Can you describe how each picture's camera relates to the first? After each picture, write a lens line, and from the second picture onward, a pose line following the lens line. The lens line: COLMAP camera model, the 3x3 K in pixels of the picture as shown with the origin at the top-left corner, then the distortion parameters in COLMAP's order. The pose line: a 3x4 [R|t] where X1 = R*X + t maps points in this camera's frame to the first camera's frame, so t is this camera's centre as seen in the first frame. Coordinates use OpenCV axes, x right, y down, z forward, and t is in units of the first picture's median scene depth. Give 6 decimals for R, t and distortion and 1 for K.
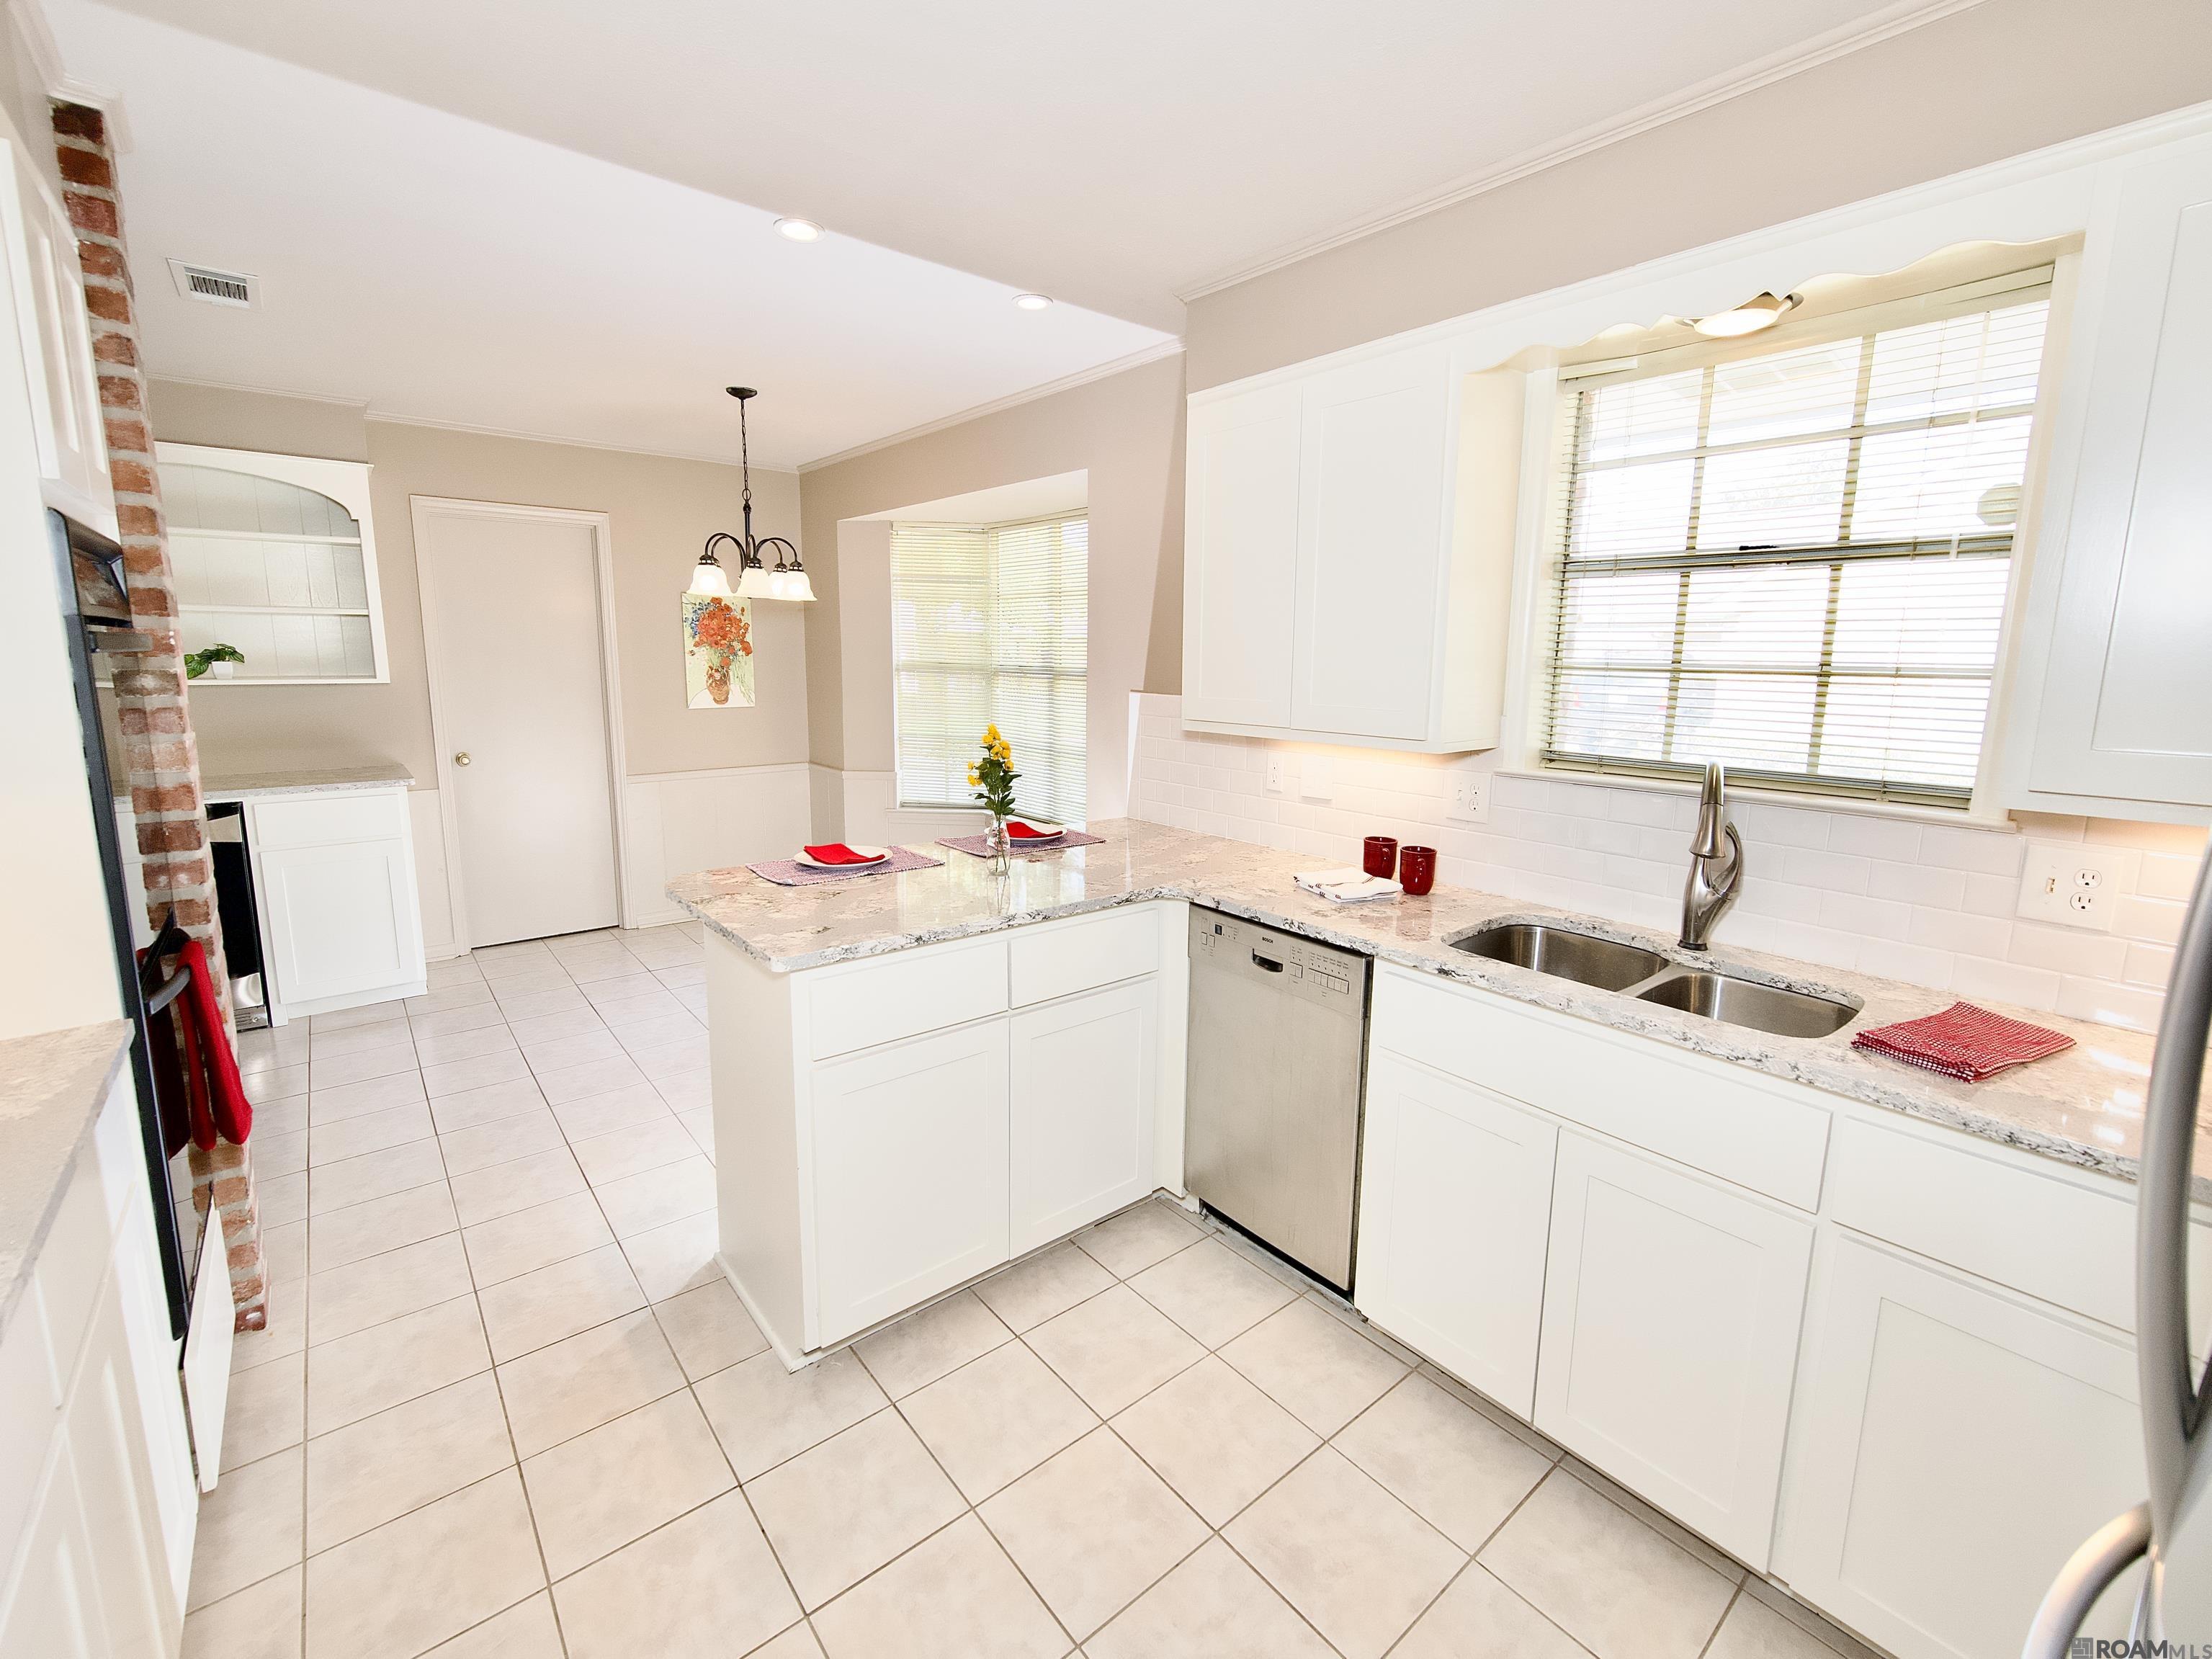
lens RADIAL K [[928.3, 0, 1125.0], [0, 928.3, 834.4], [0, 0, 1]] dist [-0.004738, 0.000485]
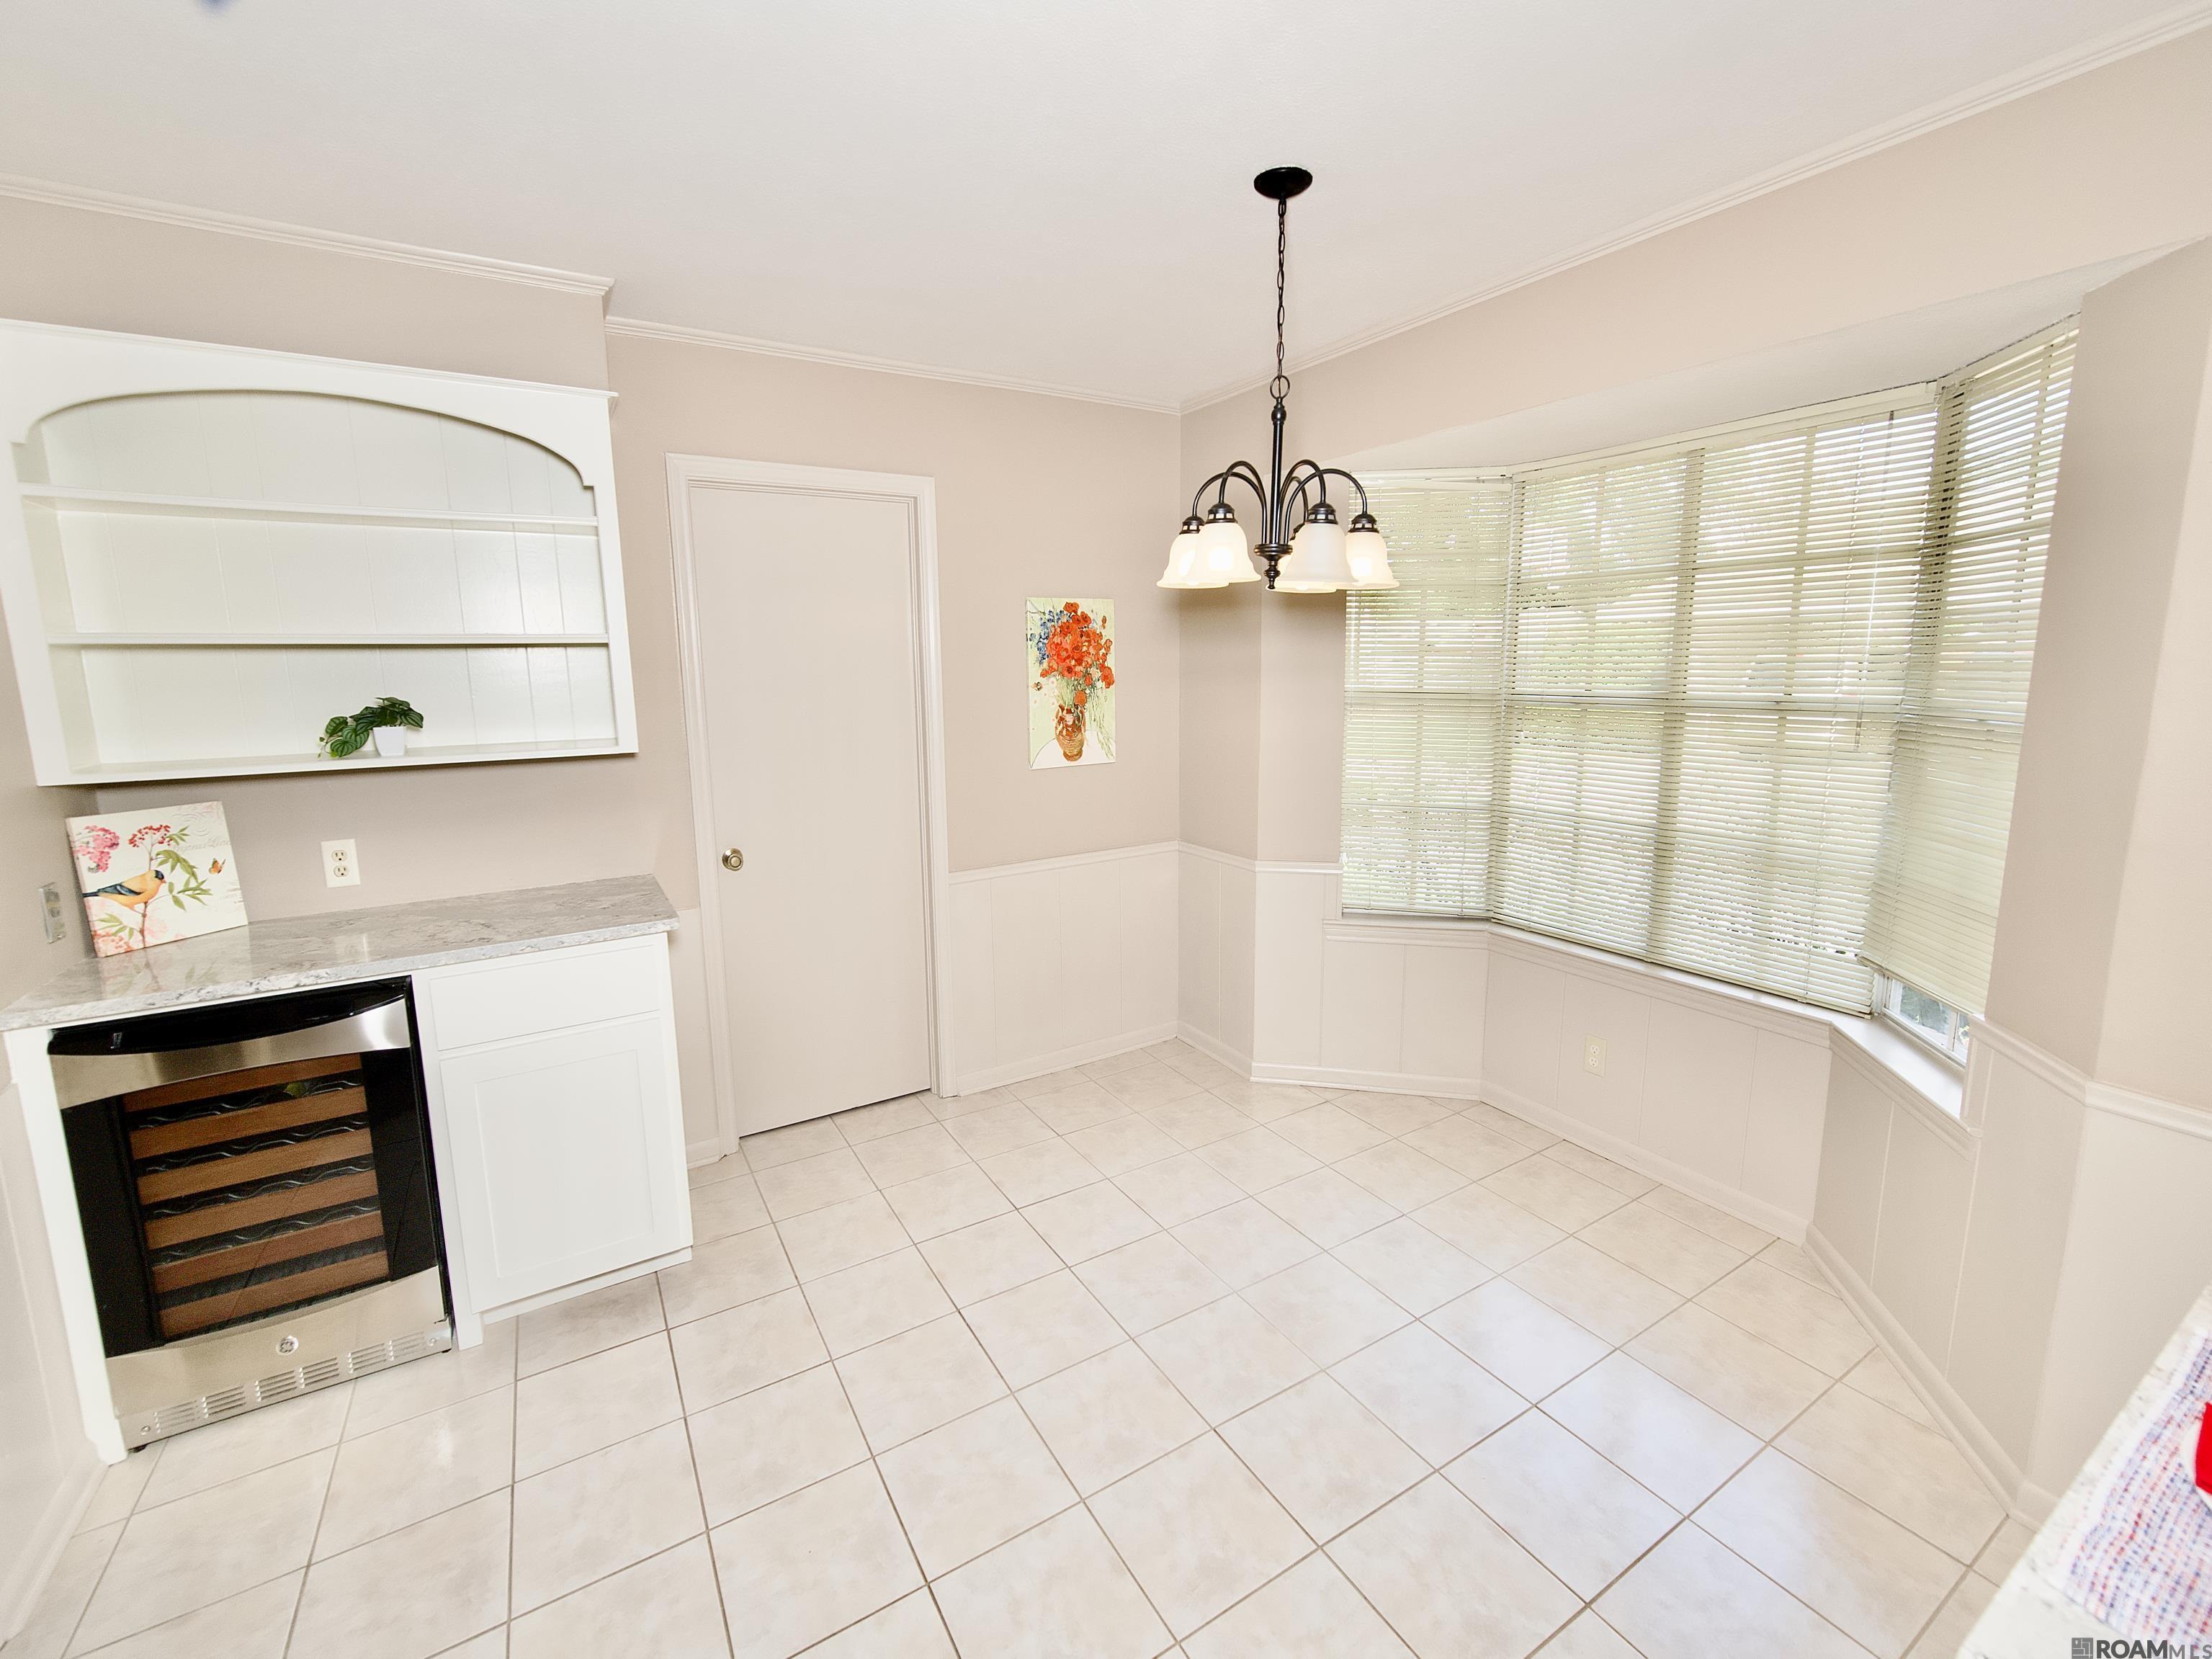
lens RADIAL K [[928.3, 0, 1095.5], [0, 928.3, 838.0], [0, 0, 1]] dist [-0.004738, 0.000485]
pose [[0.985414, 0.009965, -0.169881, -0.310292], [-0.011443, 0.999905, -0.007722, -0.082271], [0.169788, 0.009554, 0.985434, 0.353255]]
